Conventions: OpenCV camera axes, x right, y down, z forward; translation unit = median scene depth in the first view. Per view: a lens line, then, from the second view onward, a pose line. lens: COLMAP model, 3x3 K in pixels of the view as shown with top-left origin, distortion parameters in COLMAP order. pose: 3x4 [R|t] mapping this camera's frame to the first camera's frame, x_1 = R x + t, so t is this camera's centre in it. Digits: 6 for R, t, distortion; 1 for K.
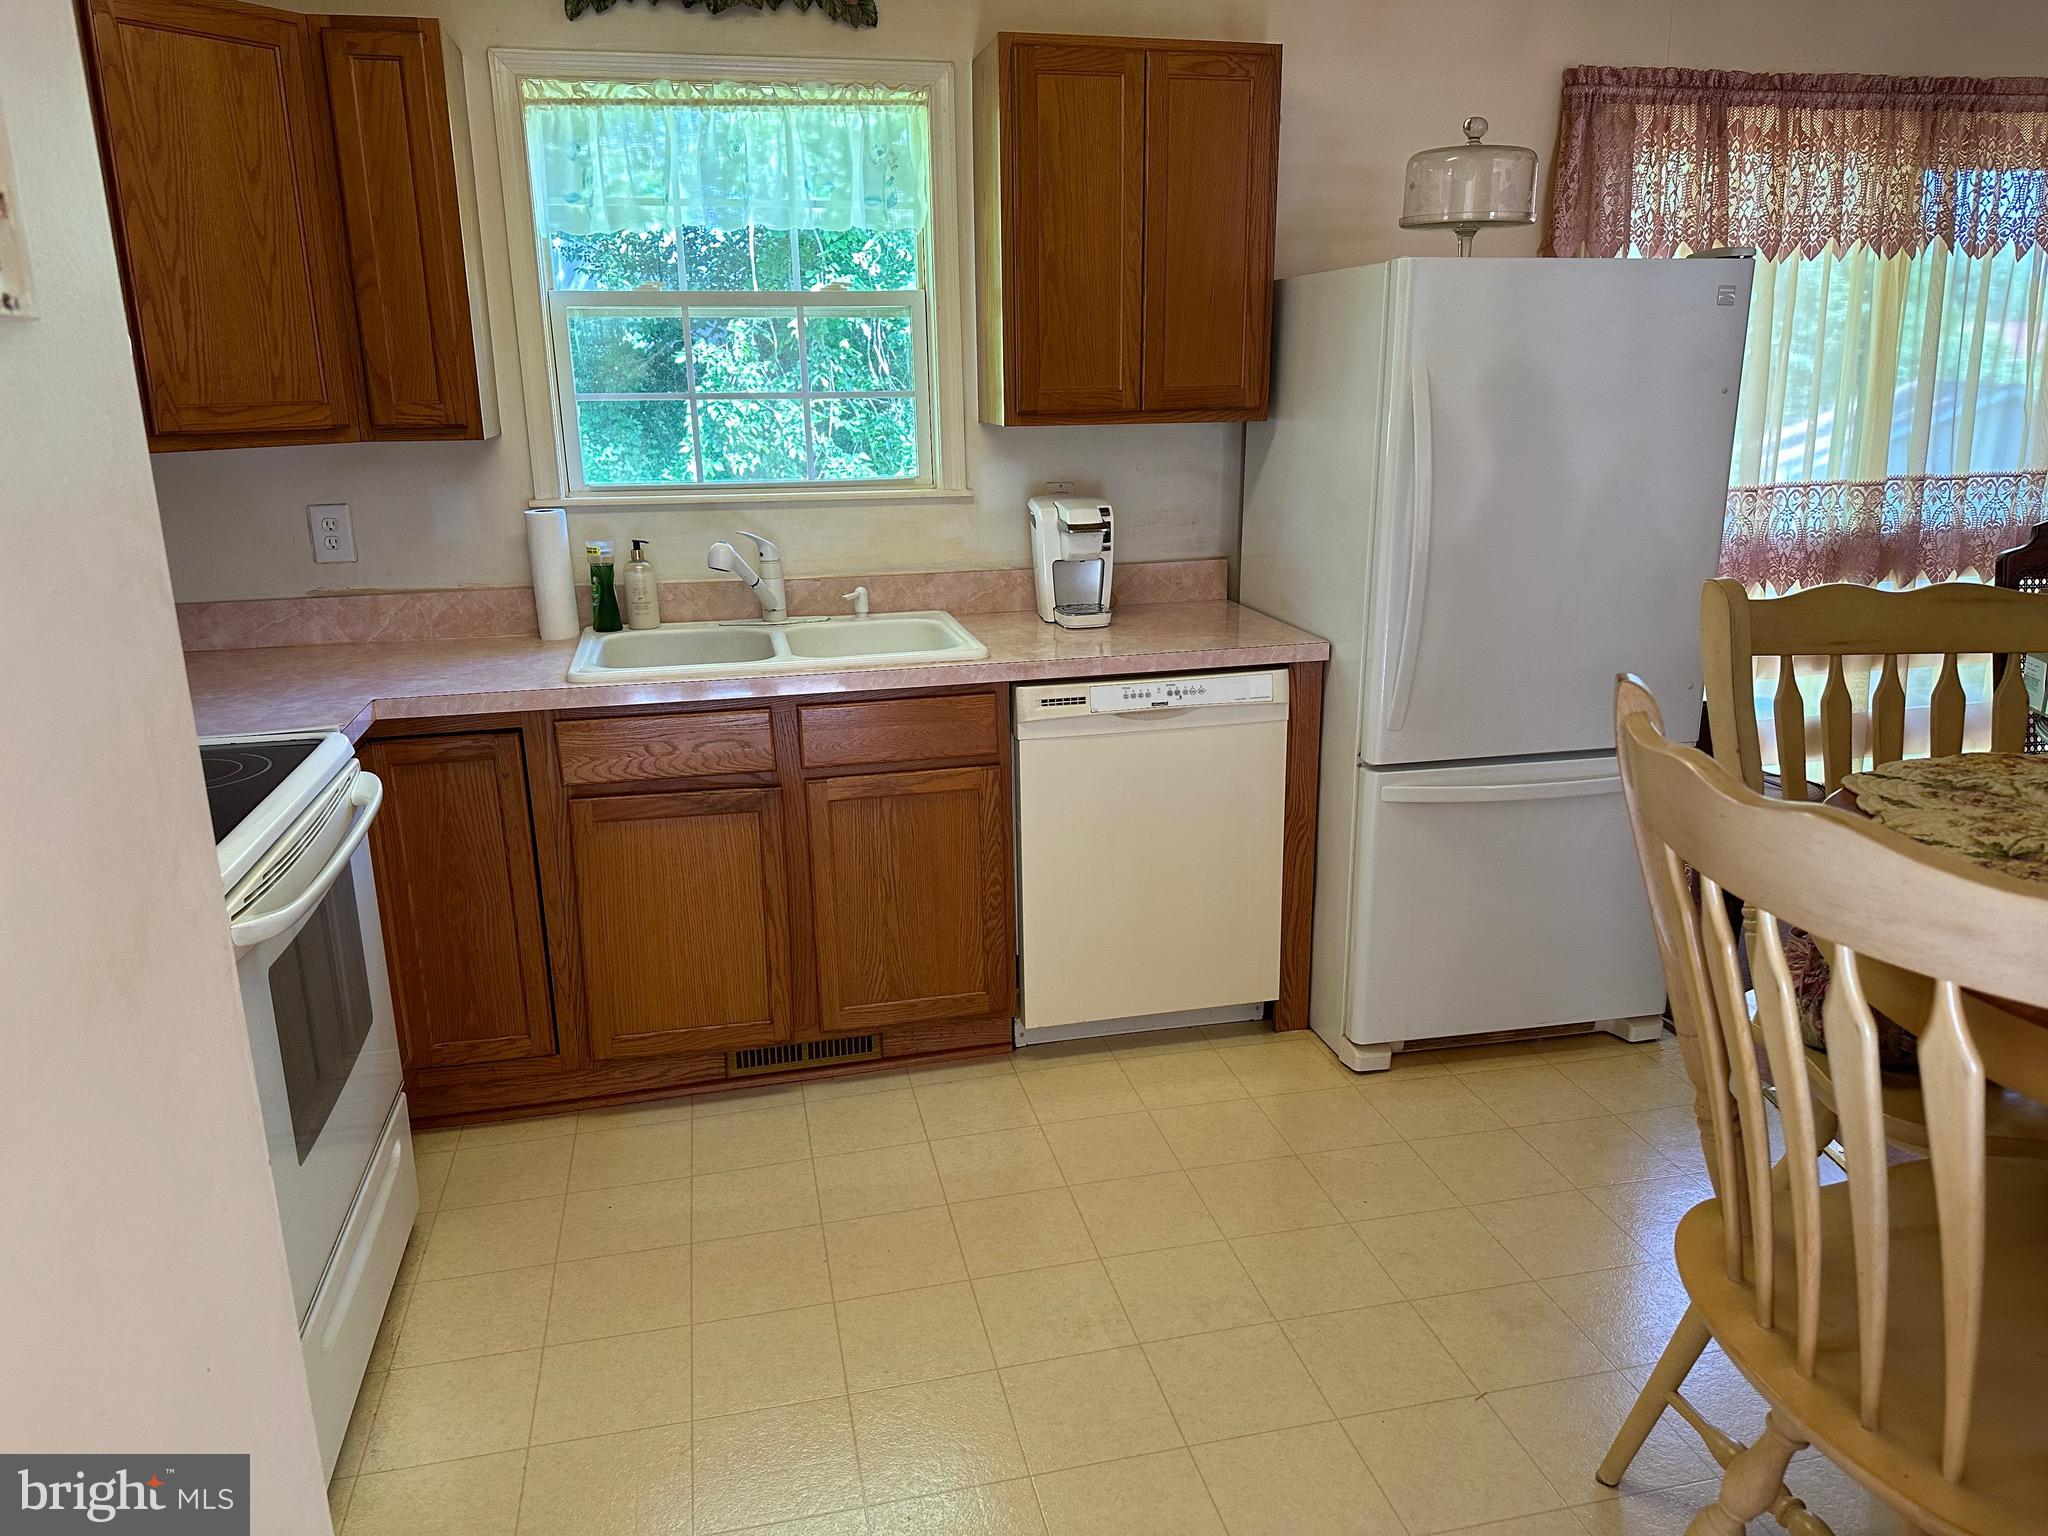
lens RADIAL K [[1476.6, 0, 1024.0], [0, 1476.6, 768.0], [0, 0, 1]] dist [-0.002597, -0.001645]
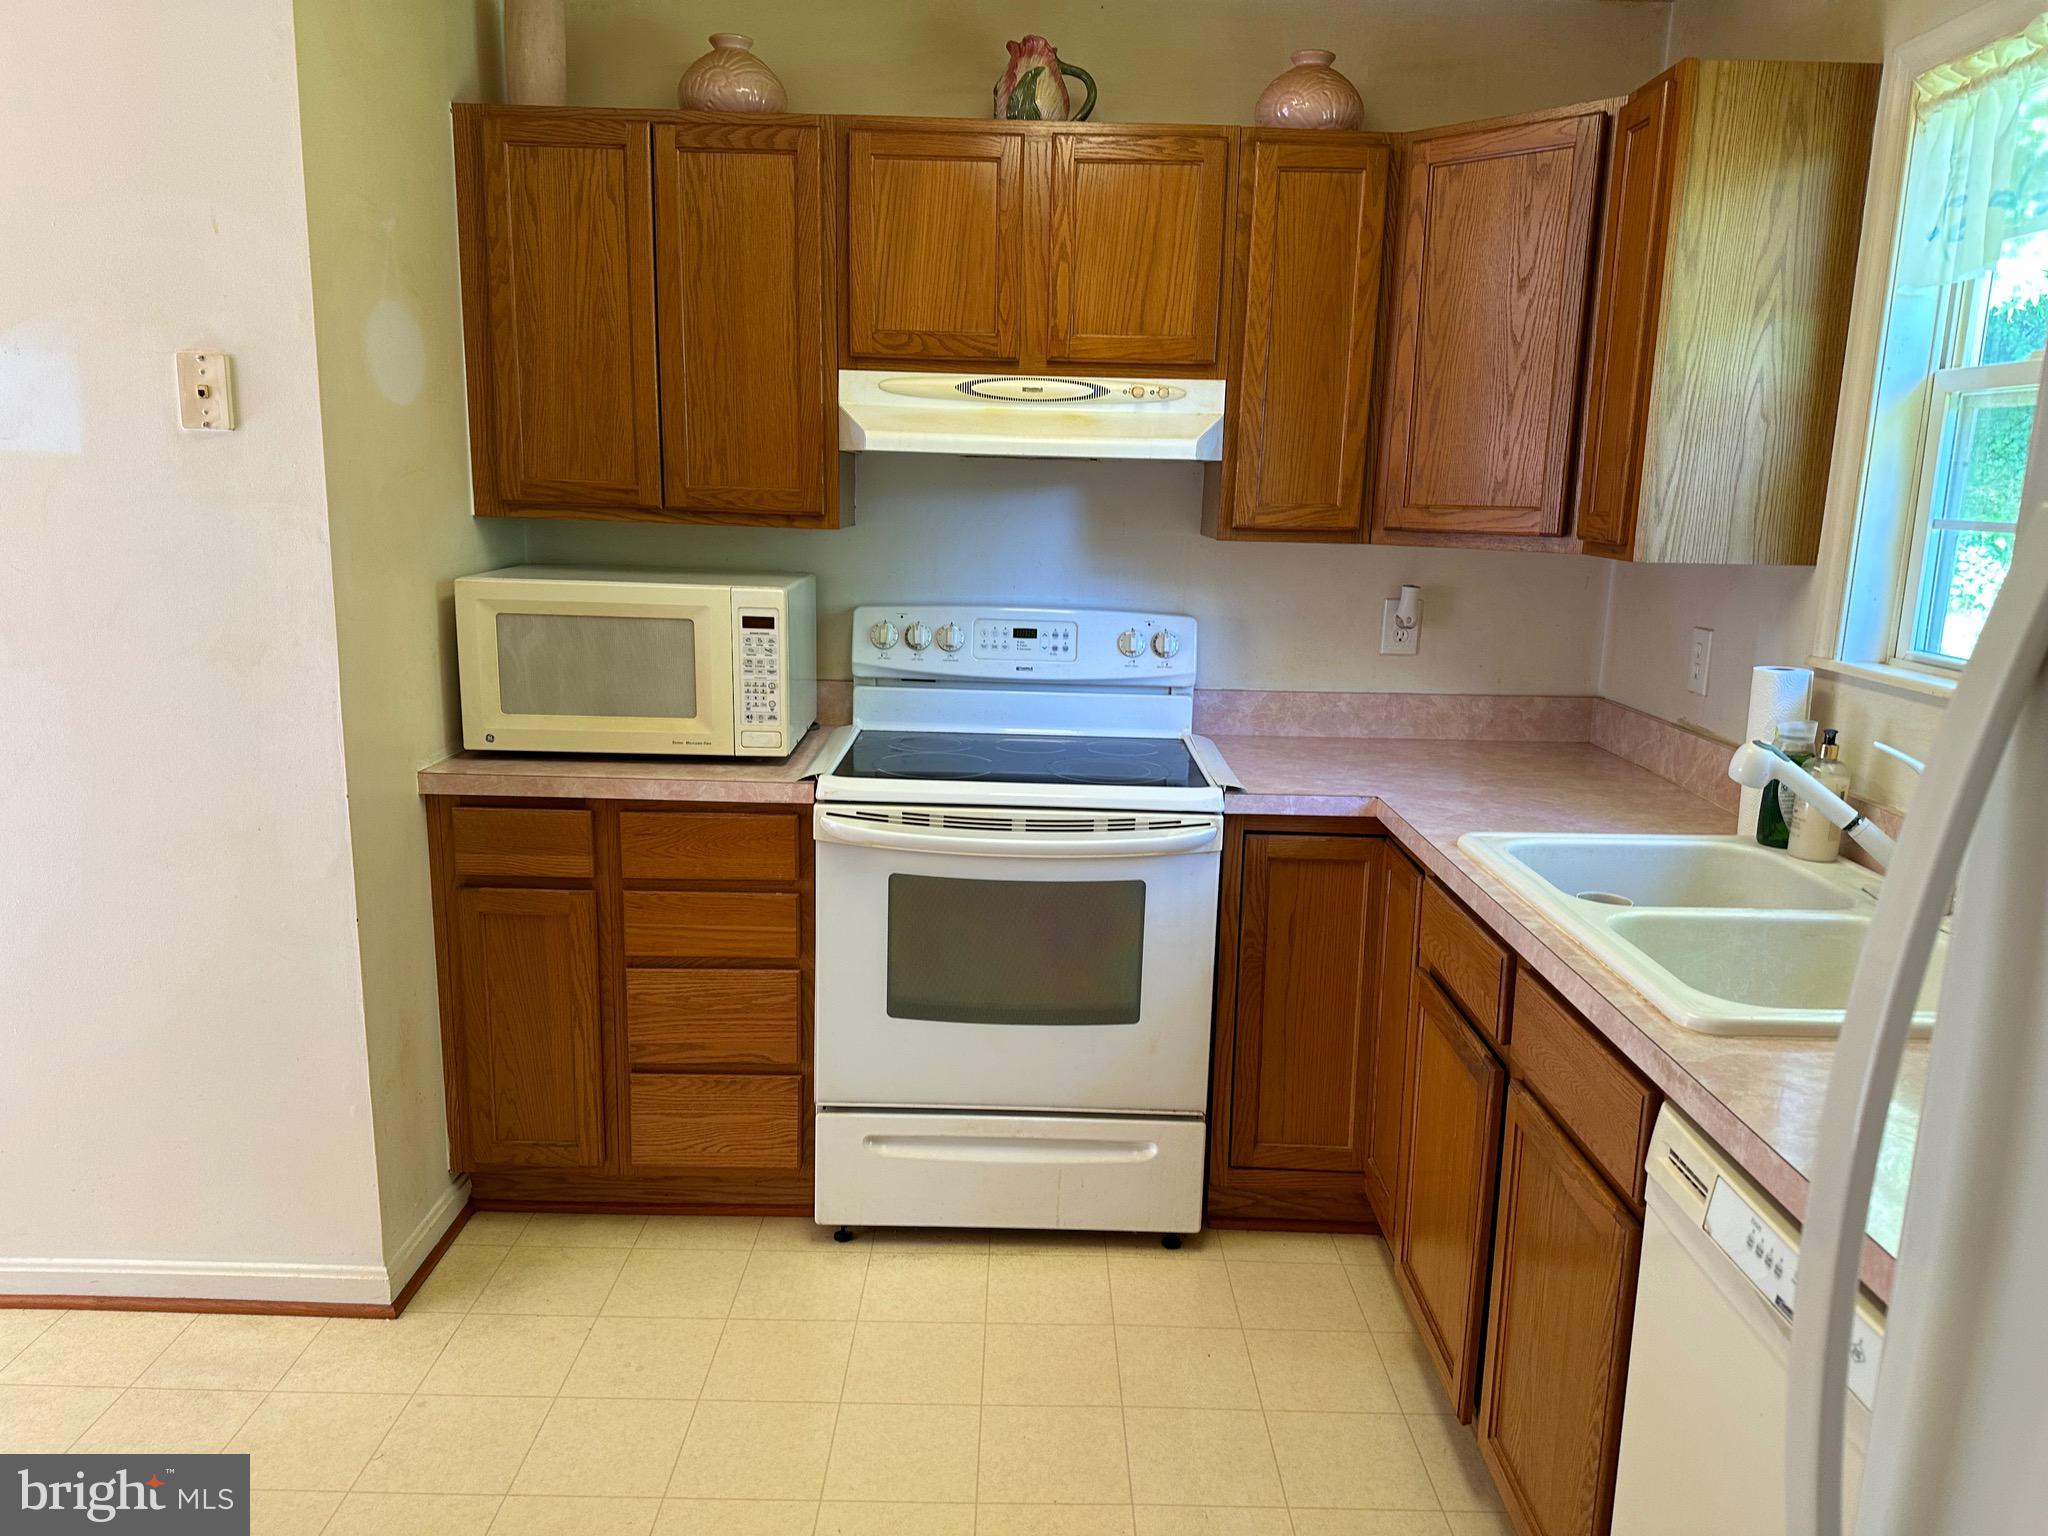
lens RADIAL K [[1476.6, 0, 1024.0], [0, 1476.6, 768.0], [0, 0, 1]] dist [-0.002597, -0.001645]
pose [[-0.208815, 0.206641, -0.955874, 0.493850], [-0.278363, 0.924432, 0.260653, -0.228251], [0.937502, 0.320508, -0.135514, 0.796928]]
